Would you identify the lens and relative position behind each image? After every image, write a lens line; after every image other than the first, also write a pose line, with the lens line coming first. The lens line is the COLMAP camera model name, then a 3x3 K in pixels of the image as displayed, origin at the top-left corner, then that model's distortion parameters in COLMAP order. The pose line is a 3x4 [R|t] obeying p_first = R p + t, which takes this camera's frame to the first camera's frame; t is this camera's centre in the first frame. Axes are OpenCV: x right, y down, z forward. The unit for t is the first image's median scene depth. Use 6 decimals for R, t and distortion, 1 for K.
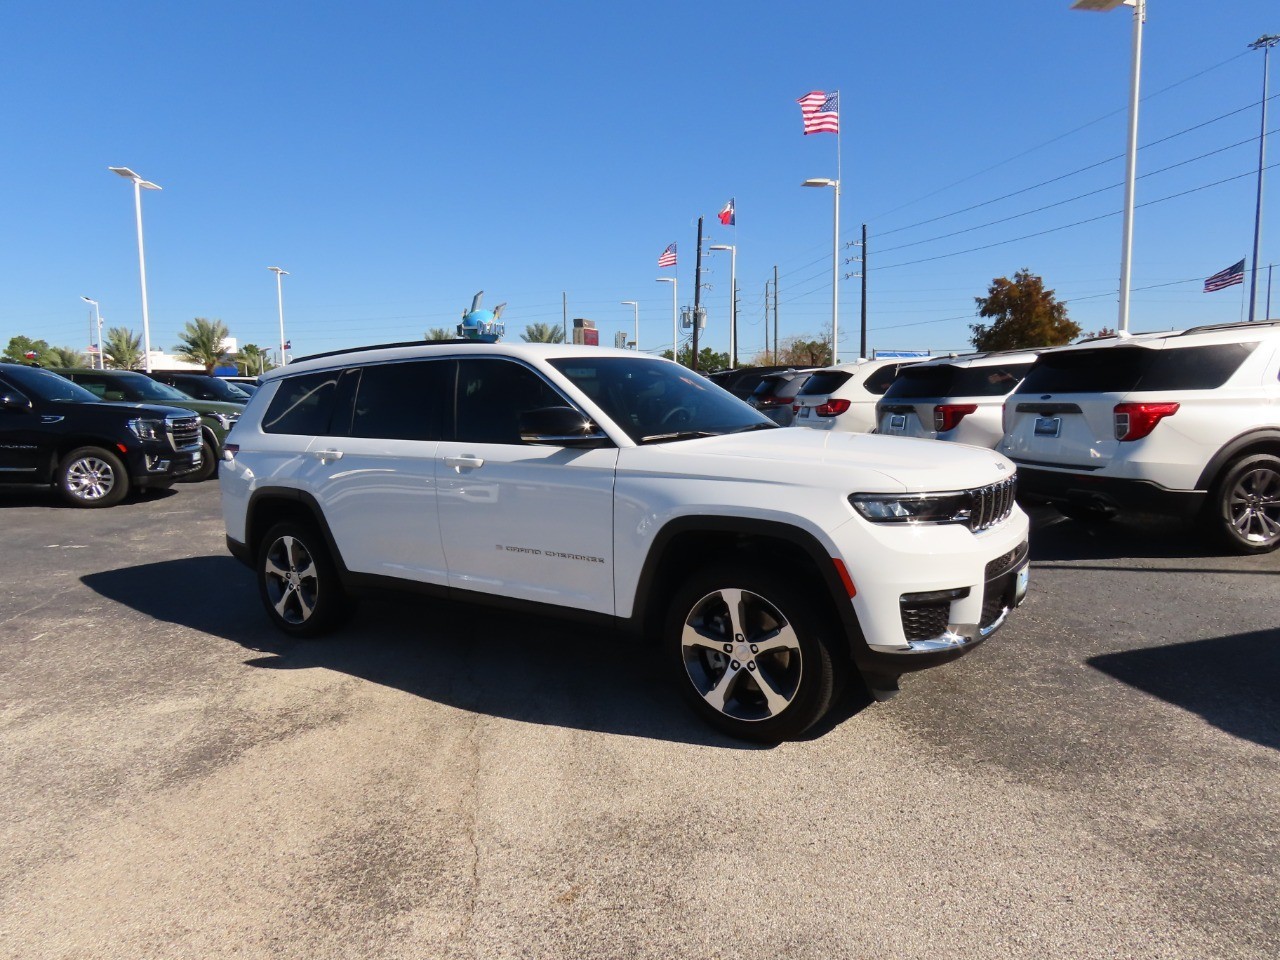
lens RADIAL K [[817.0, 0, 640.0], [0, 817.0, 480.0], [0, 0, 1]] dist [-0.010491, 0.002843]
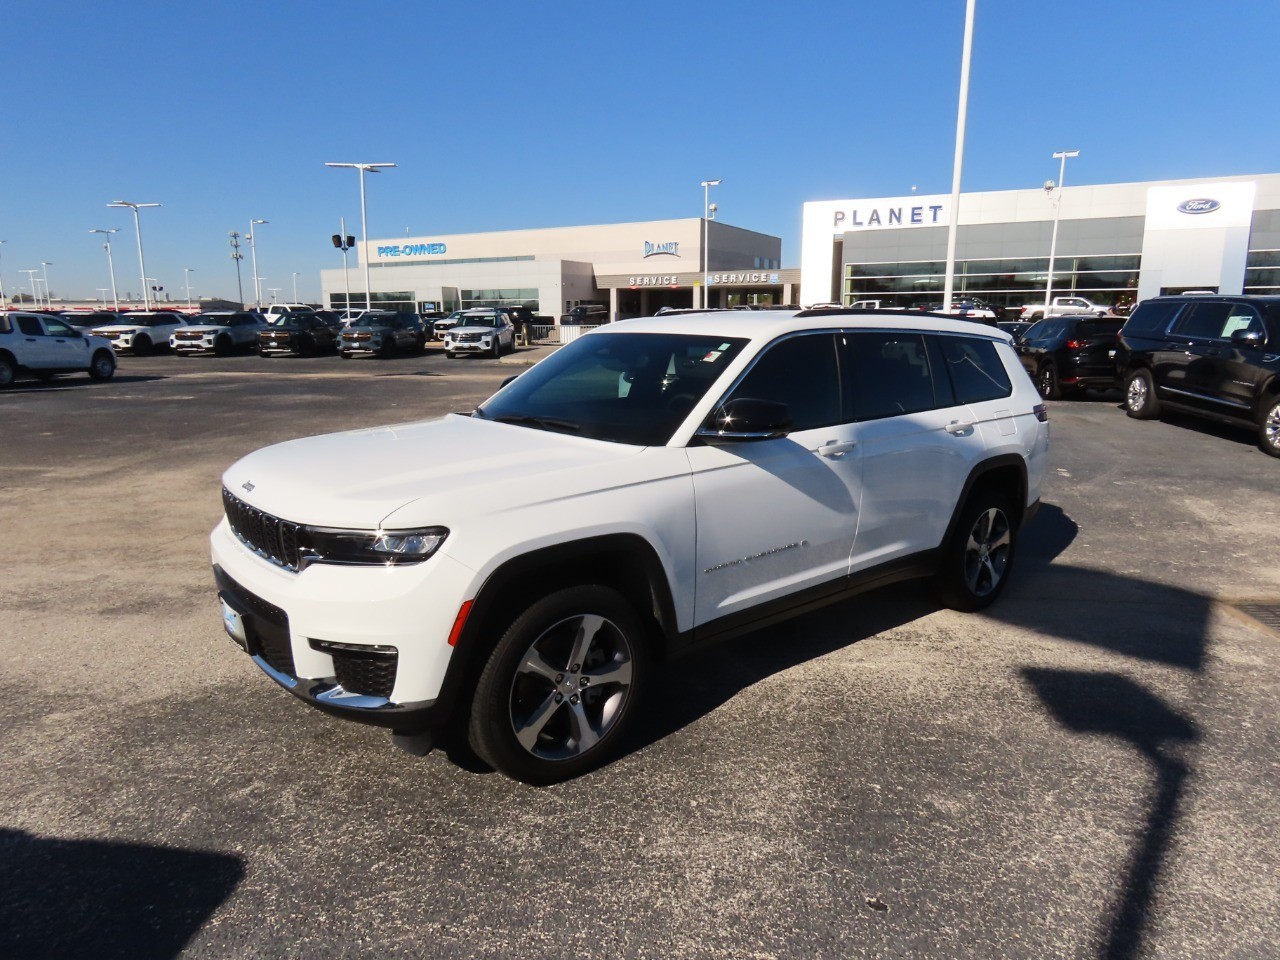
lens RADIAL K [[812.5, 0, 640.0], [0, 812.5, 480.0], [0, 0, 1]] dist [-0.006449, -0.000319]
pose [[-0.270121, 0.203508, -0.941073, 0.960081], [-0.095487, 0.966926, 0.236507, -0.220480], [0.958080, 0.153746, -0.241755, 1.360150]]
